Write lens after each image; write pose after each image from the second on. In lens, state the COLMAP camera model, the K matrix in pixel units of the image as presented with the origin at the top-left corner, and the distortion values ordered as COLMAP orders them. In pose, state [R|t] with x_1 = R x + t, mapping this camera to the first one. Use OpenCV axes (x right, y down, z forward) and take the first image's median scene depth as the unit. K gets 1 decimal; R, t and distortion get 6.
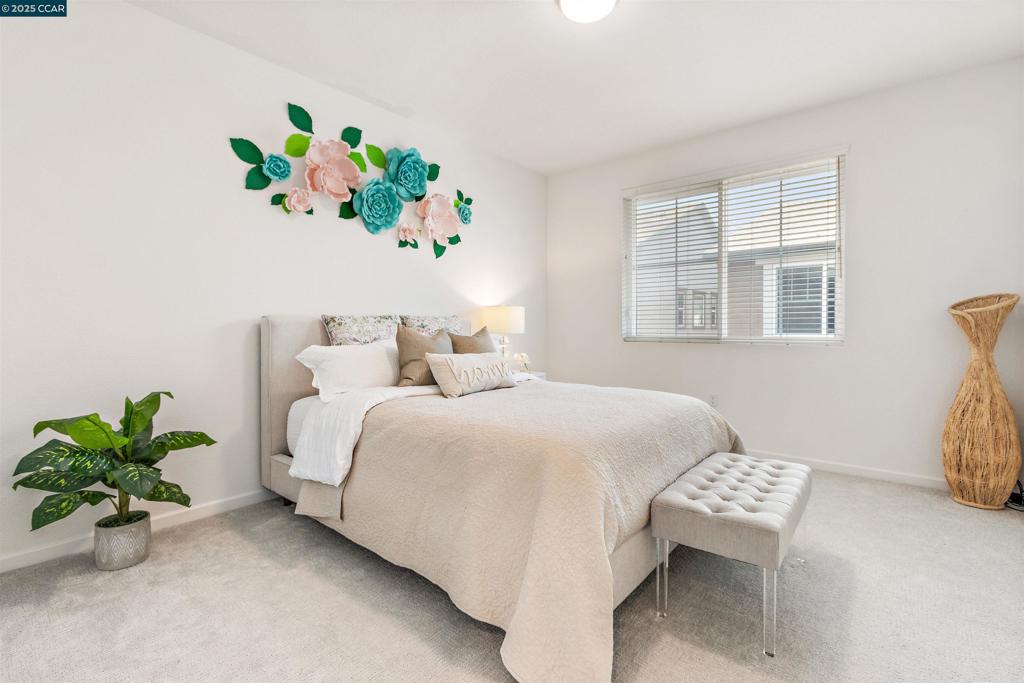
lens RADIAL K [[474.4, 0, 509.3], [0, 474.4, 324.3], [0, 0, 1]] dist [0.003203, -0.001789]
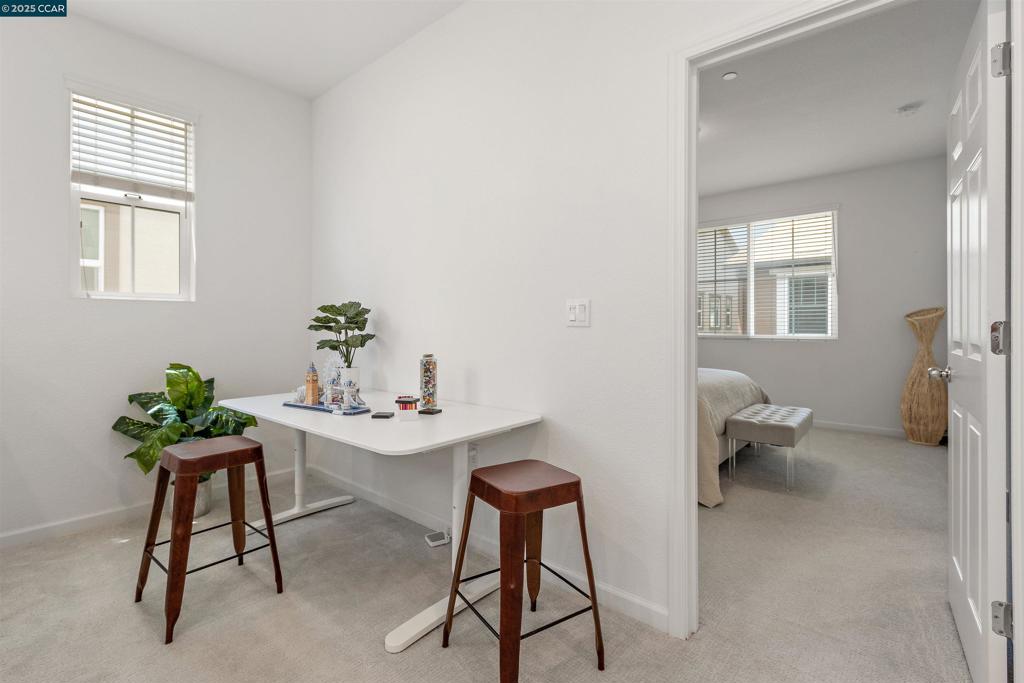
lens RADIAL K [[474.4, 0, 508.2], [0, 474.4, 321.4], [0, 0, 1]] dist [0.003203, -0.001789]
pose [[0.999817, 0.000429, -0.019107, -0.334784], [-0.000563, 0.999975, -0.007001, -0.006788], [0.019104, 0.007010, 0.999793, -0.575124]]
